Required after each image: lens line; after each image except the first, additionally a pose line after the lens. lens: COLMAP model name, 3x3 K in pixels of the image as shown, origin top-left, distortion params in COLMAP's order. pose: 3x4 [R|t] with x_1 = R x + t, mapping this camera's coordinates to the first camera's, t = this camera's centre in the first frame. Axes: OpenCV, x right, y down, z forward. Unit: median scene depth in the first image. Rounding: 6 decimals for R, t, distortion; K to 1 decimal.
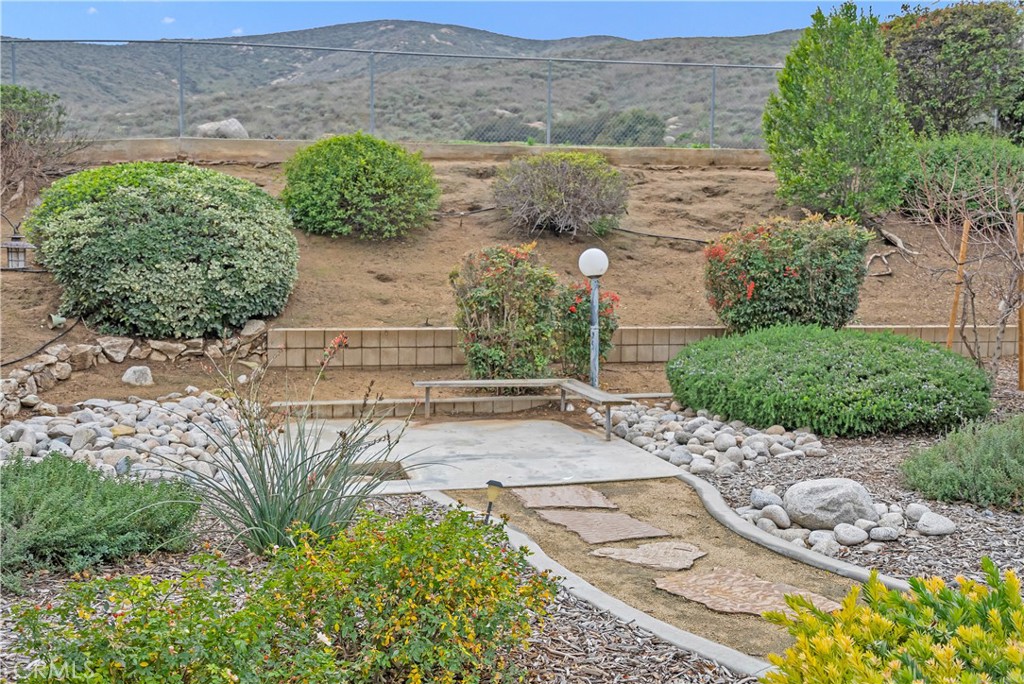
lens RADIAL K [[1016.0, 0, 509.6], [0, 1016.0, 337.1], [0, 0, 1]] dist [0.022171, 0.000000]
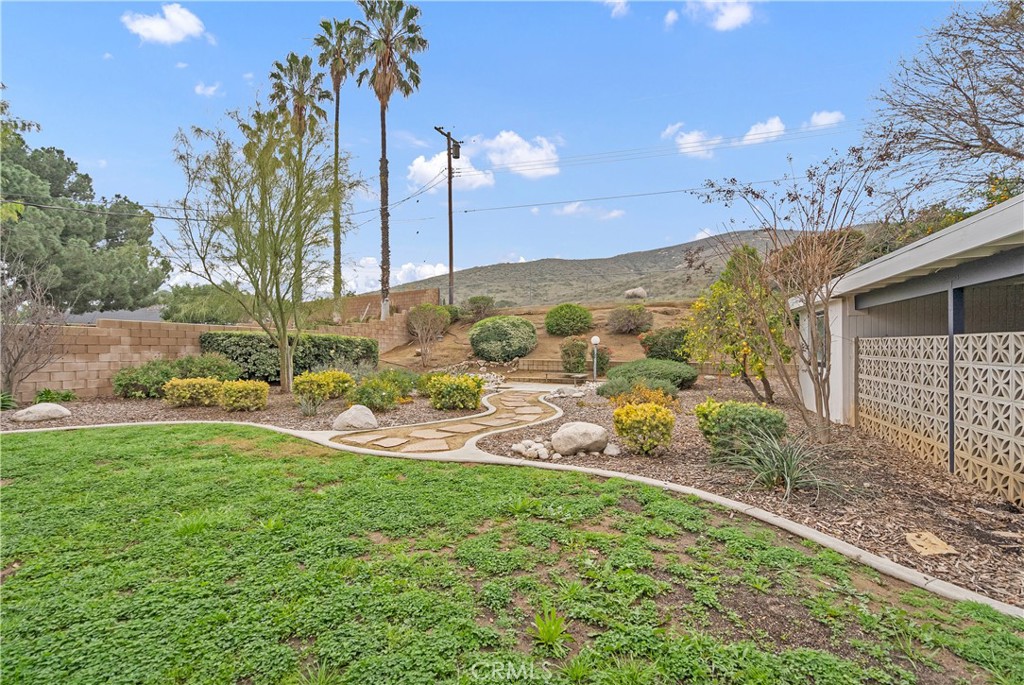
lens RADIAL K [[462.7, 0, 510.5], [0, 462.7, 343.9], [0, 0, 1]] dist [-0.002297, -0.000955]
pose [[0.842256, -0.006488, -0.539038, 0.572902], [-0.040276, 0.996375, -0.074925, 0.056741], [0.537571, 0.084817, 0.838942, -0.383608]]
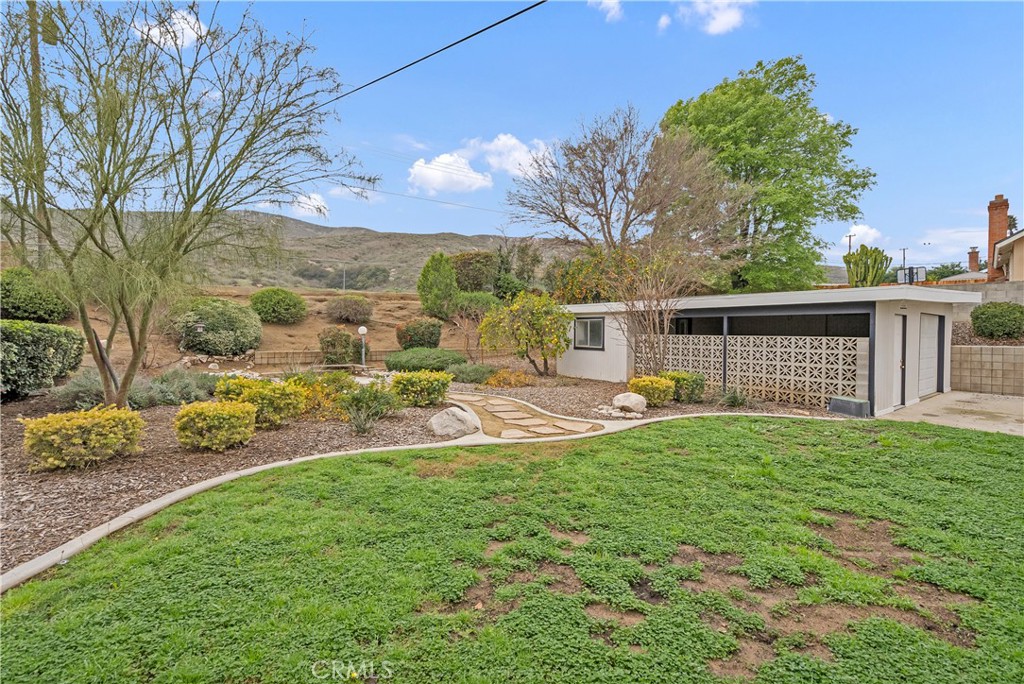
lens RADIAL K [[462.7, 0, 504.6], [0, 462.7, 340.2], [0, 0, 1]] dist [-0.002297, -0.000955]
pose [[0.924653, -0.009997, 0.380679, -0.060894], [0.031686, 0.998209, -0.050750, 0.047383], [-0.379490, 0.058988, 0.923313, -0.548036]]
